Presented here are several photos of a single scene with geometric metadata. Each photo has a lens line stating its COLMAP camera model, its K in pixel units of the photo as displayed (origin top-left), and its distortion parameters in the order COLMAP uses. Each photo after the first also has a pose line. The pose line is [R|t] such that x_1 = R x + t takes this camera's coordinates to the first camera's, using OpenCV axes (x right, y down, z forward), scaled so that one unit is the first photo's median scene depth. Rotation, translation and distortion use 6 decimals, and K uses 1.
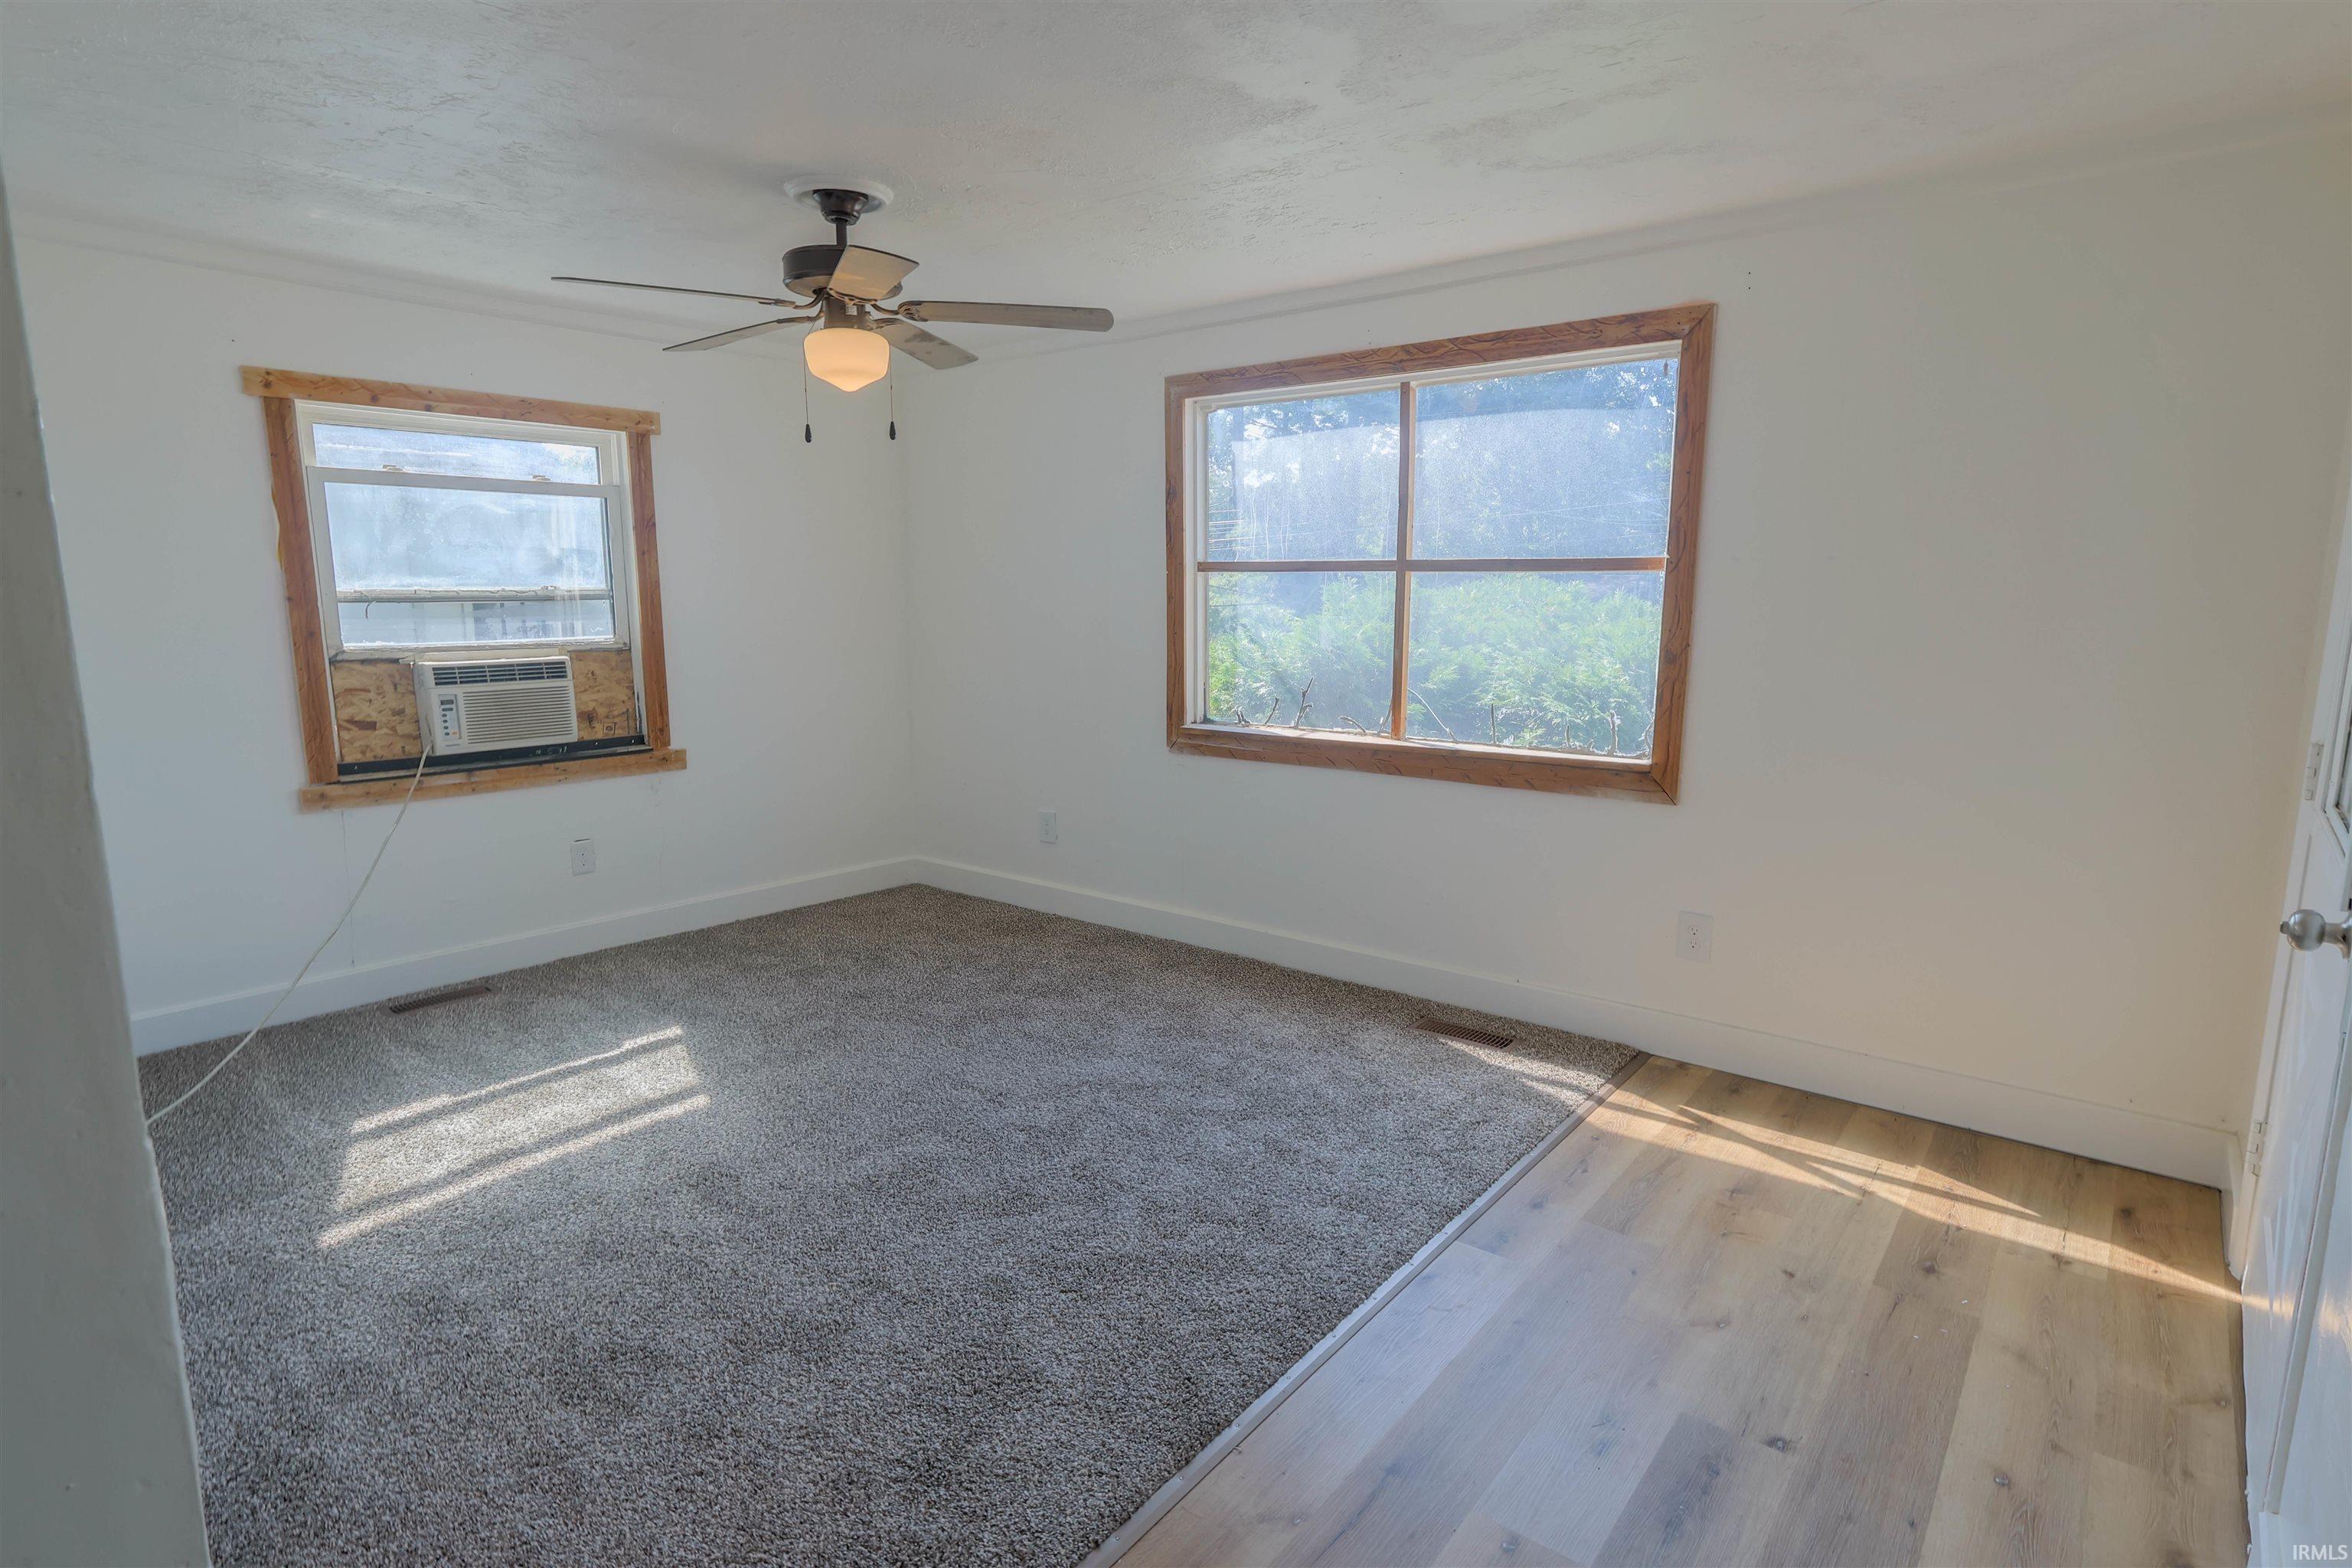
lens RADIAL K [[1213.3, 0, 1176.0], [0, 1213.3, 784.0], [0, 0, 1]] dist [-0.000330, 0.000819]
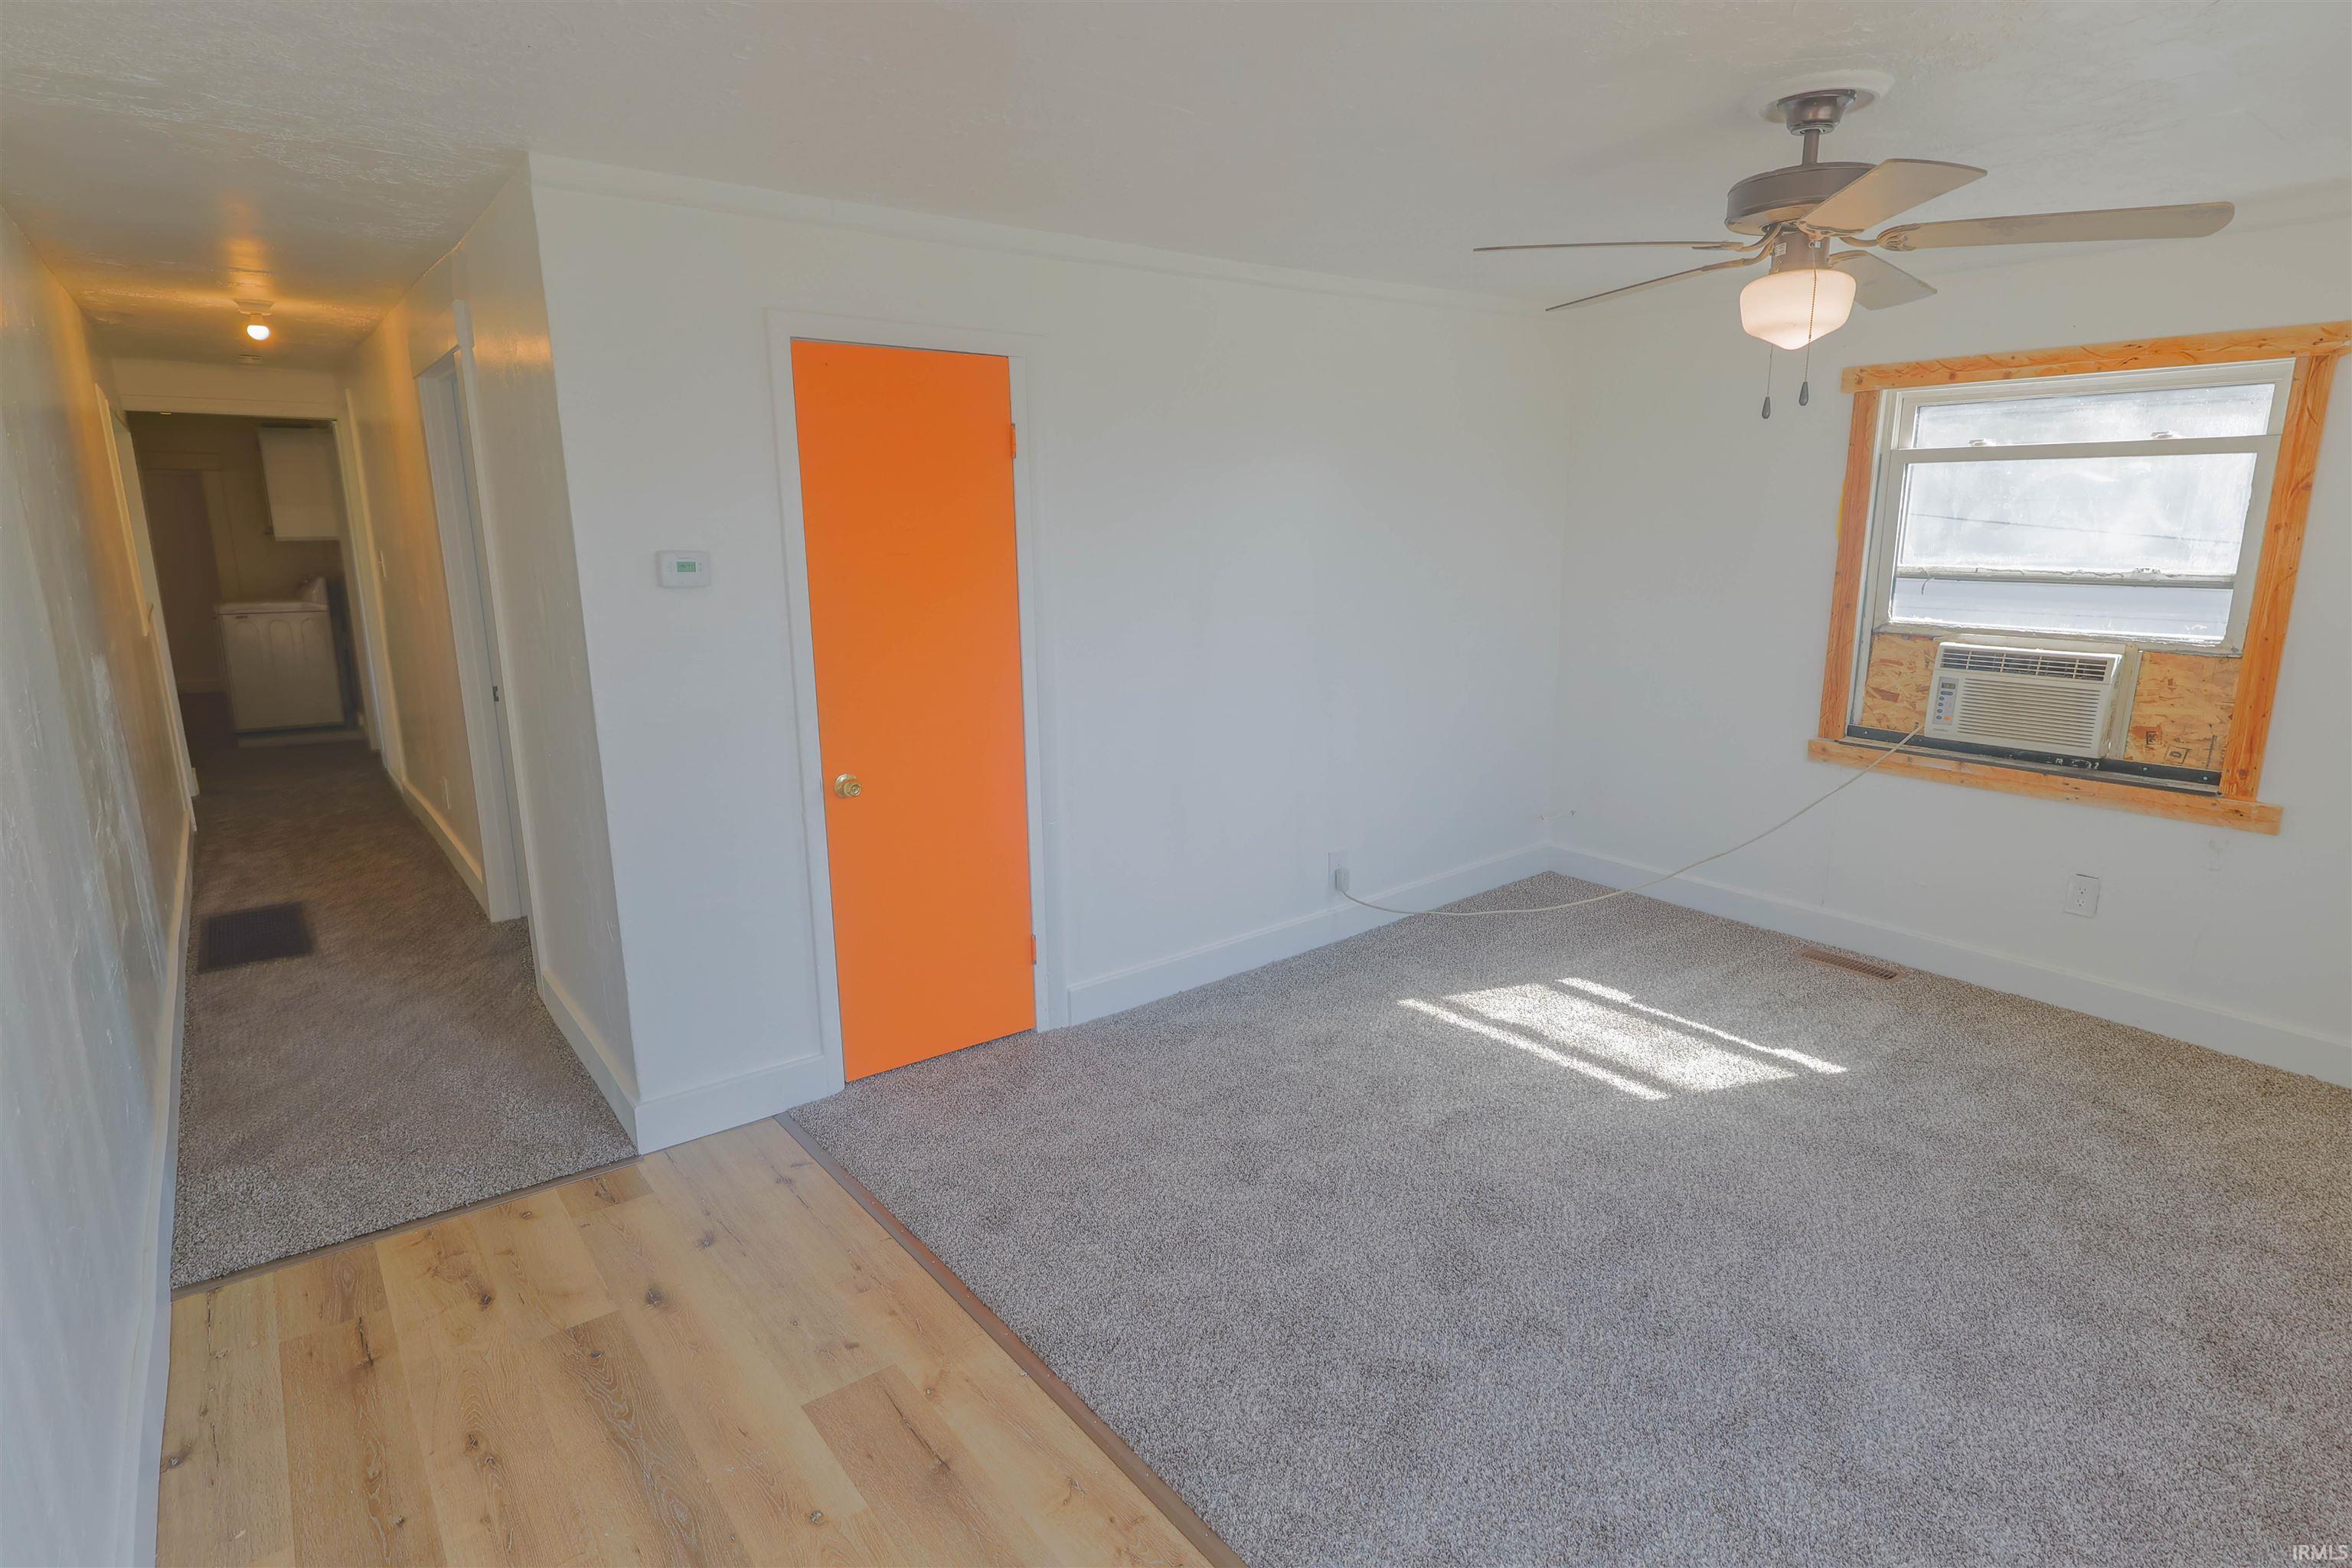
lens RADIAL K [[1213.3, 0, 1176.0], [0, 1213.3, 784.0], [0, 0, 1]] dist [-0.000330, 0.000819]
pose [[-0.234643, 0.209120, -0.949322, 0.492683], [-0.154406, 0.956170, 0.248793, -0.142398], [0.959740, 0.204958, -0.192069, 0.629895]]
